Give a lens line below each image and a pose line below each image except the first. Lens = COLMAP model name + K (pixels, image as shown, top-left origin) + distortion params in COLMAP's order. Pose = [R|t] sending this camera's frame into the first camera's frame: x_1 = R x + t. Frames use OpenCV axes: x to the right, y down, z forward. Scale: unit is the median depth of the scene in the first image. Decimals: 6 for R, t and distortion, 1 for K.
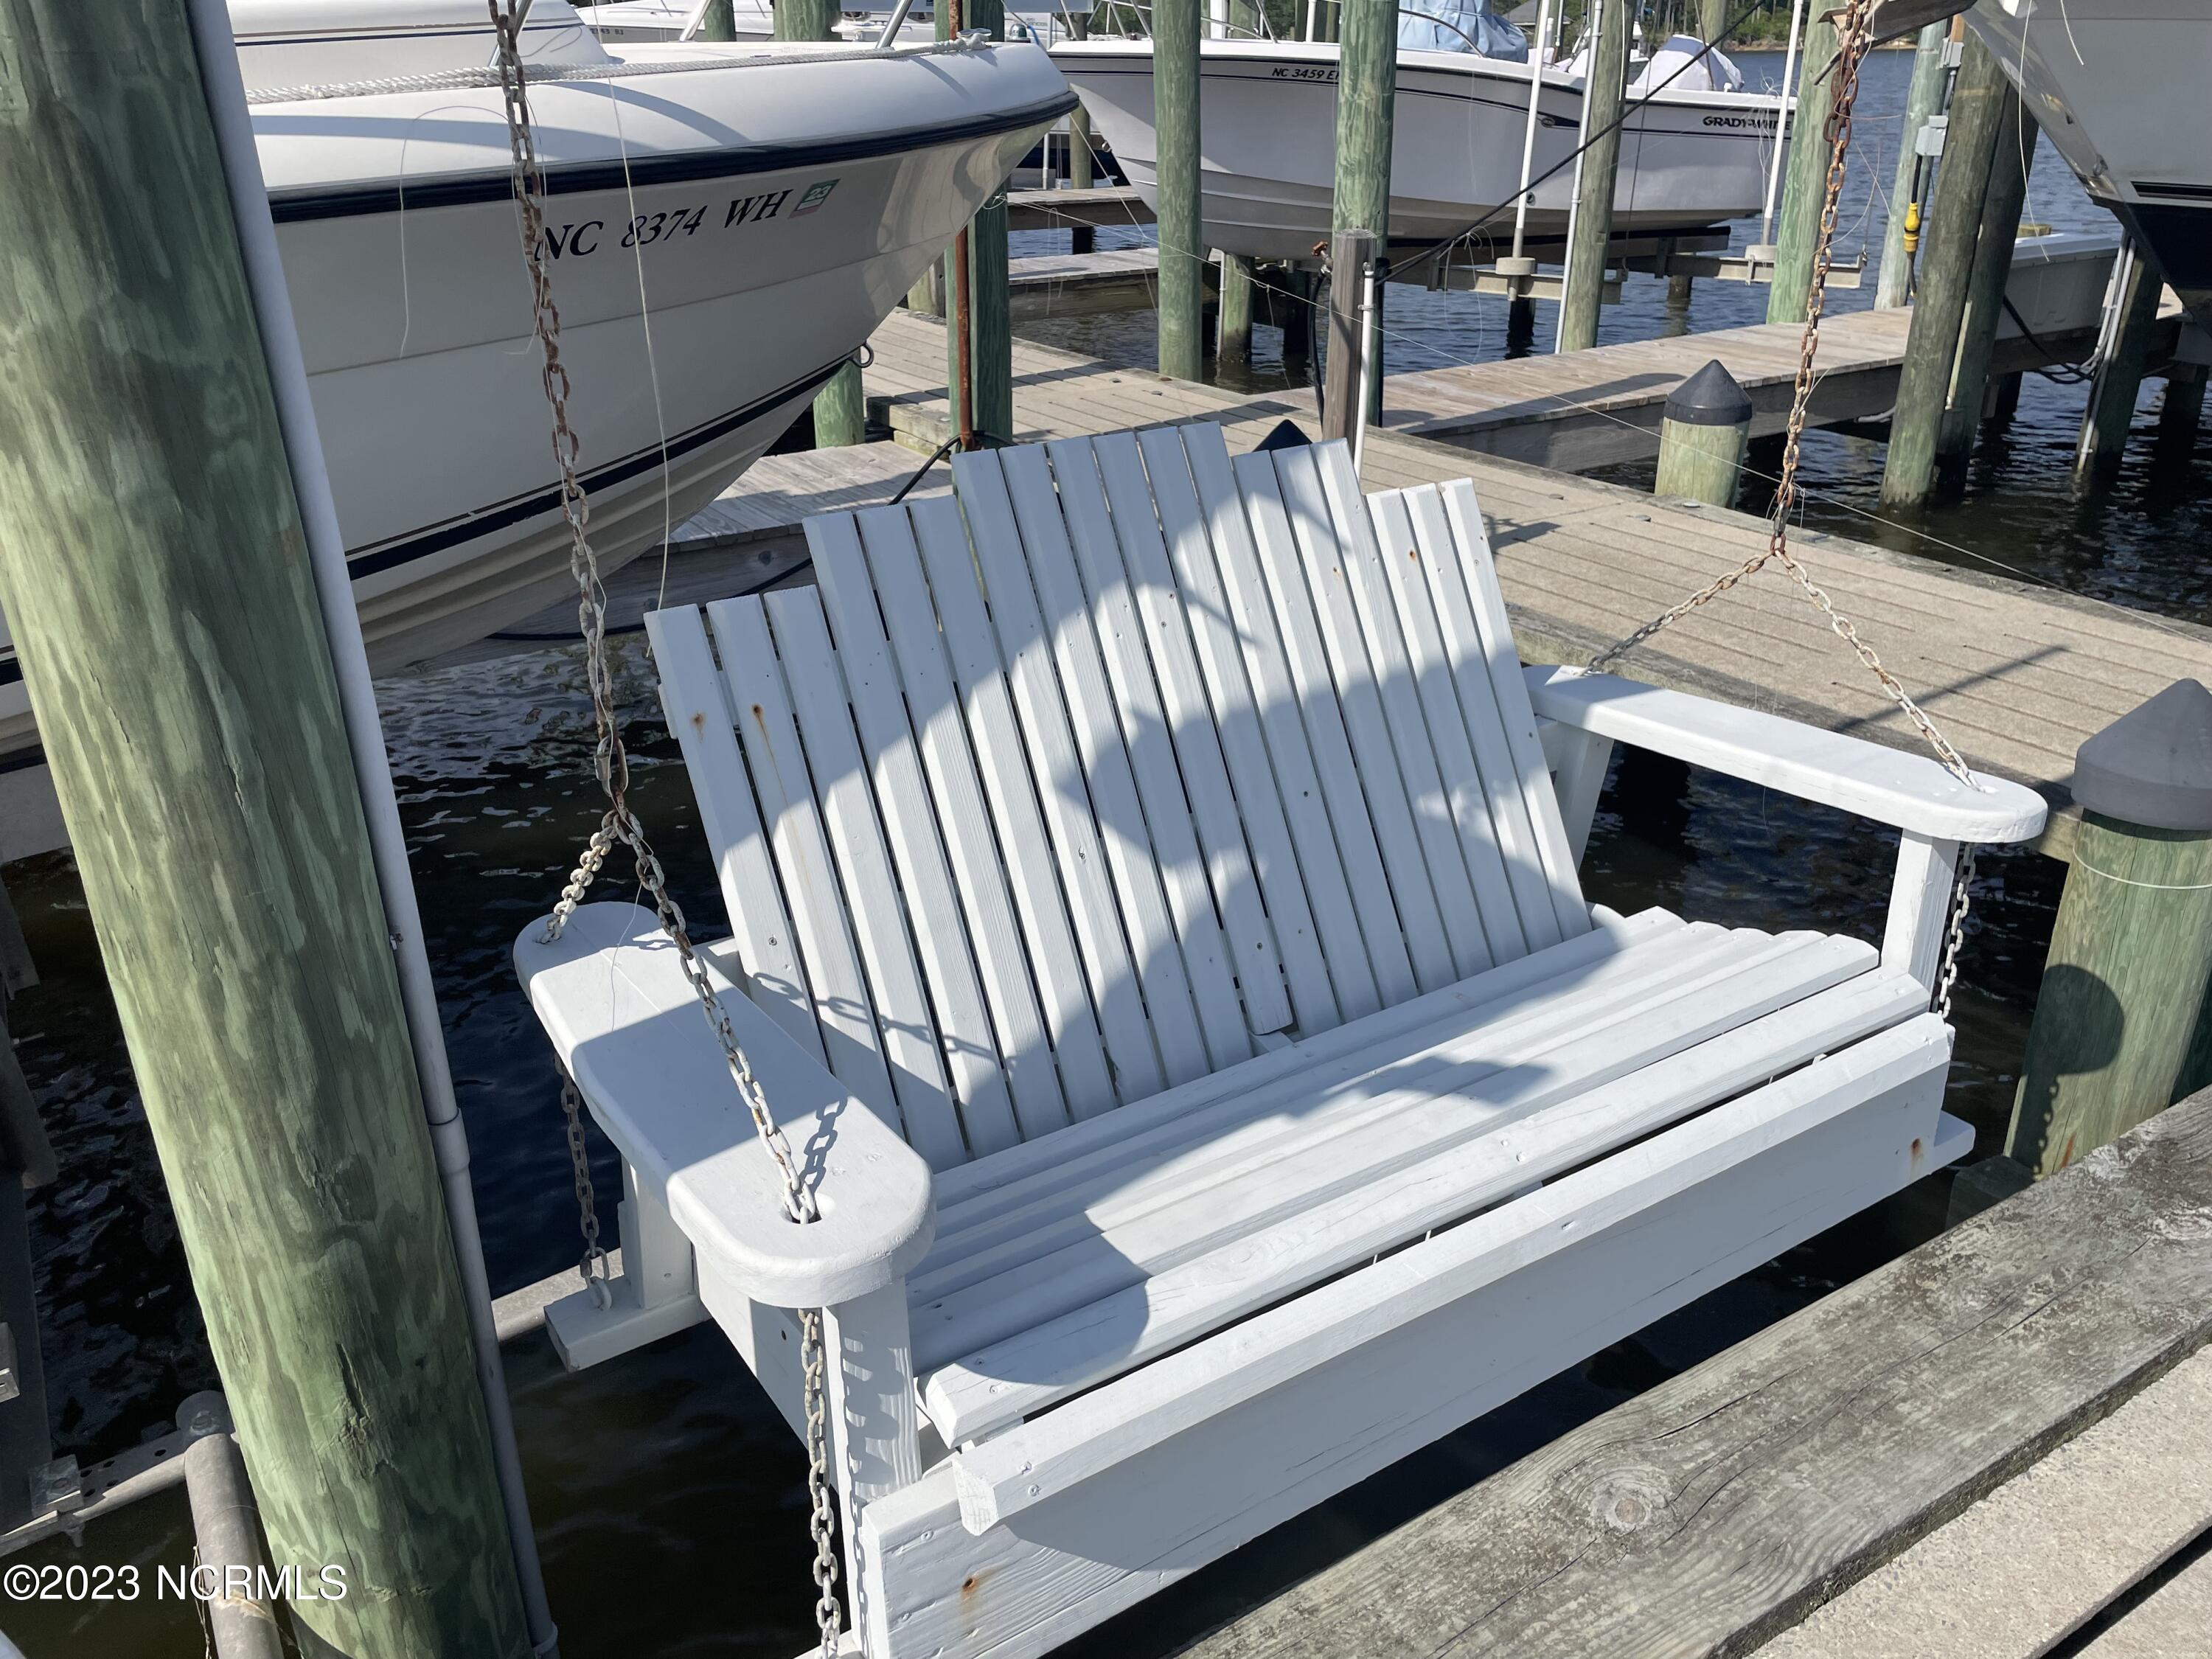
lens RADIAL K [[1695.0, 0, 1091.3], [0, 1695.0, 811.0], [0, 0, 1]] dist [0.055613, -0.073068]
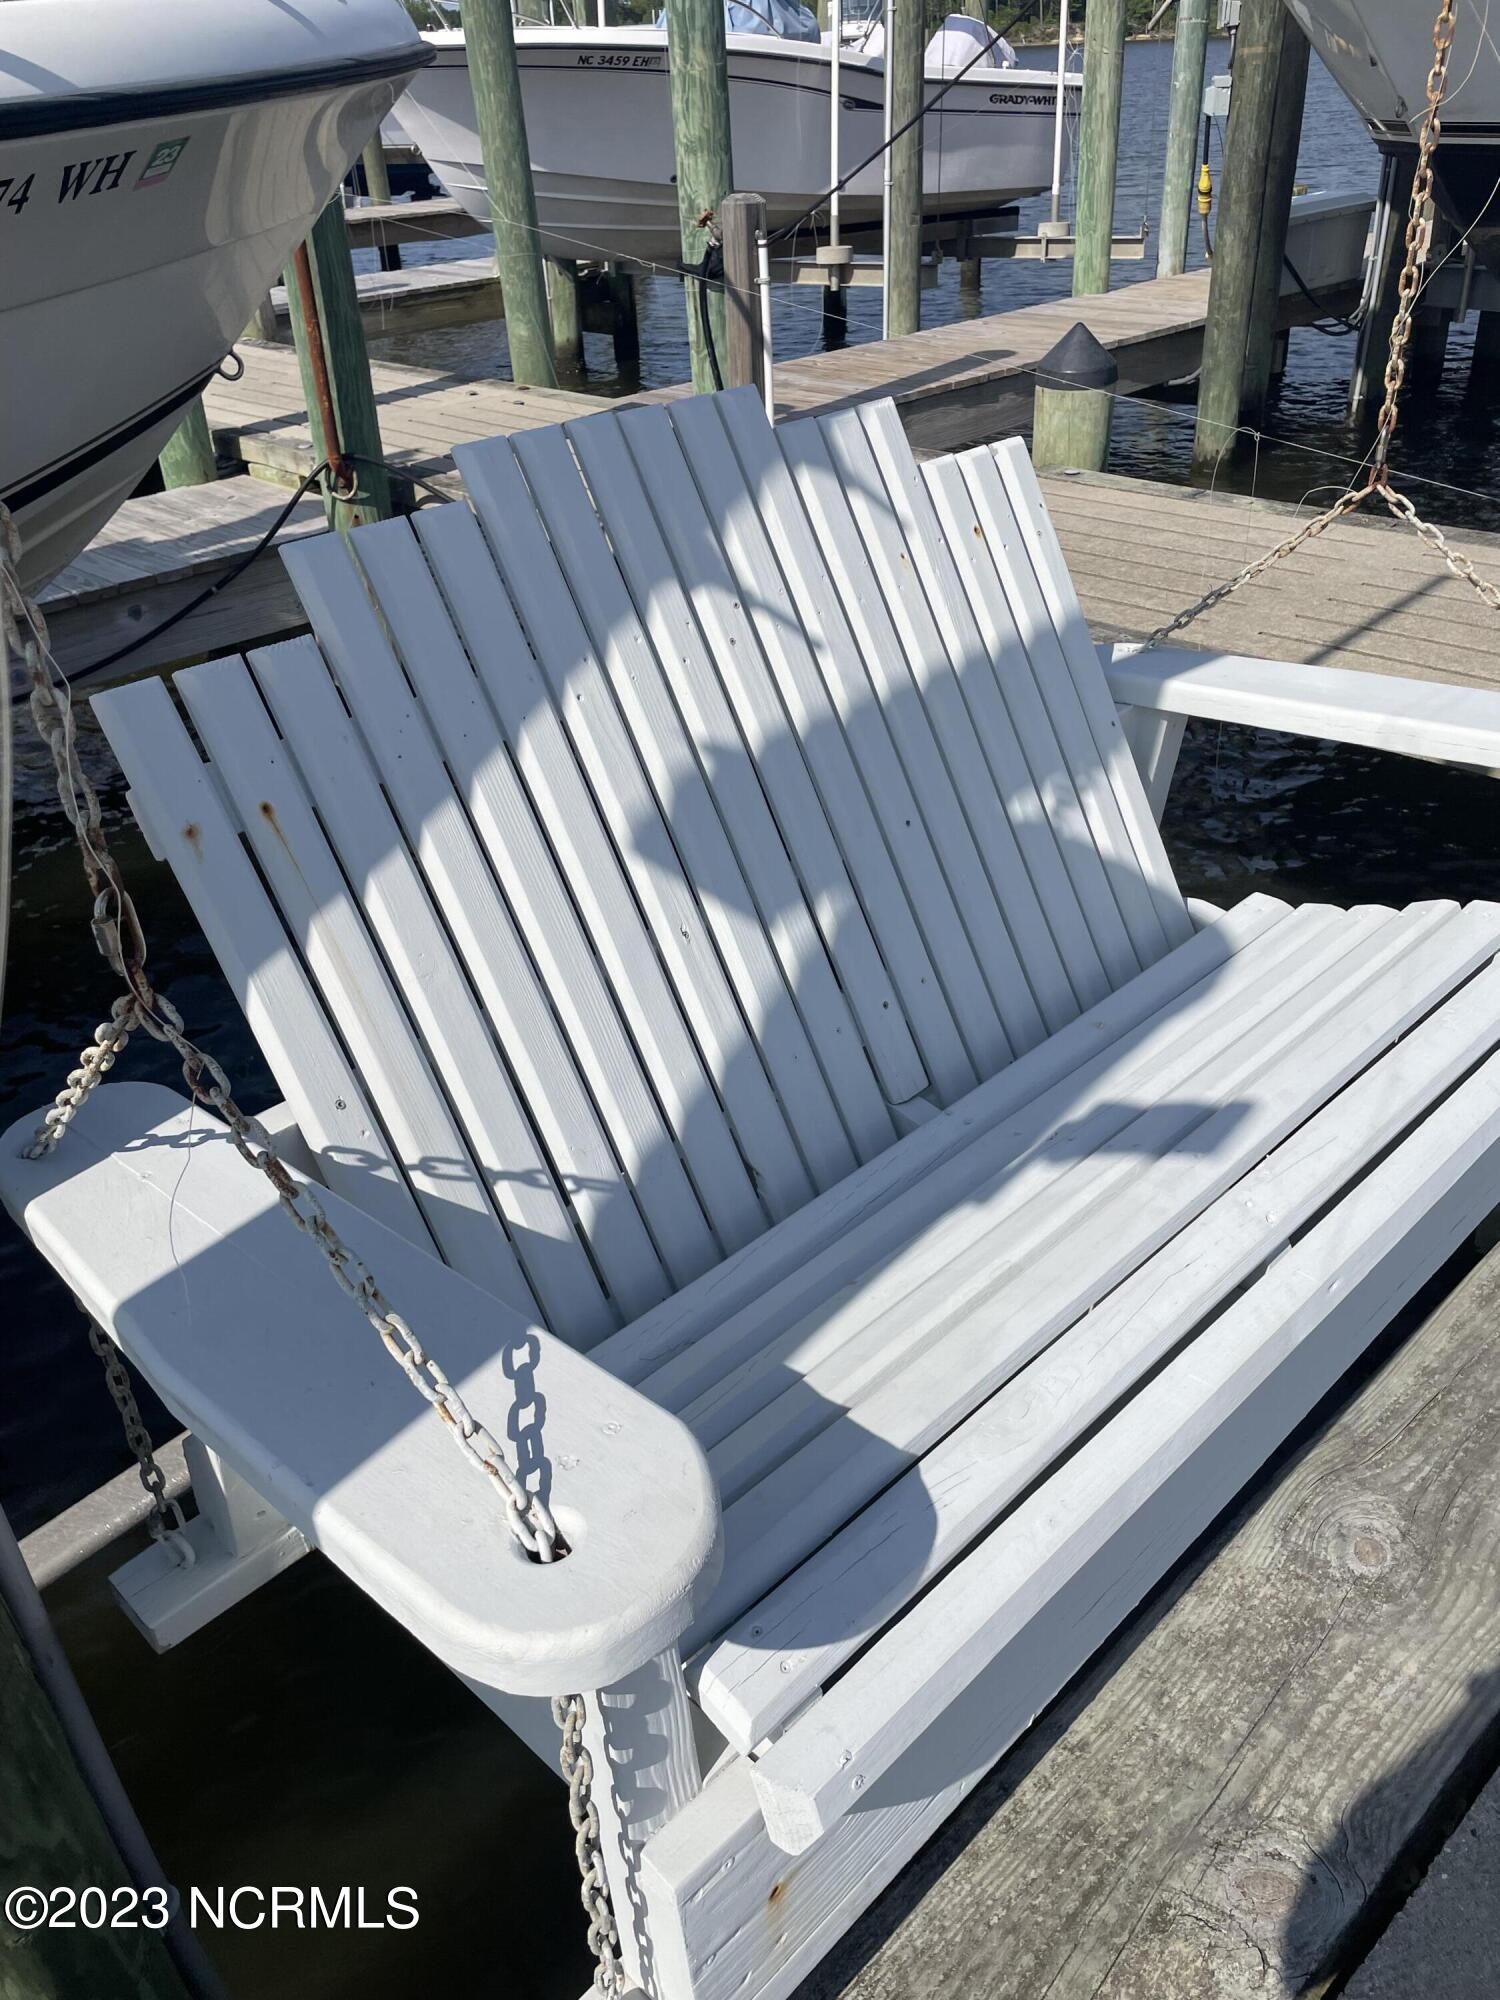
lens RADIAL K [[1532.5, 0, 758.9], [0, 1532.5, 1002.9], [0, 0, 1]] dist [0.055613, -0.073068]
pose [[0.974798, -0.143007, 0.171225, -0.088422], [0.120539, 0.983466, 0.135150, -0.031243], [-0.187722, -0.111104, 0.975918, 0.216715]]
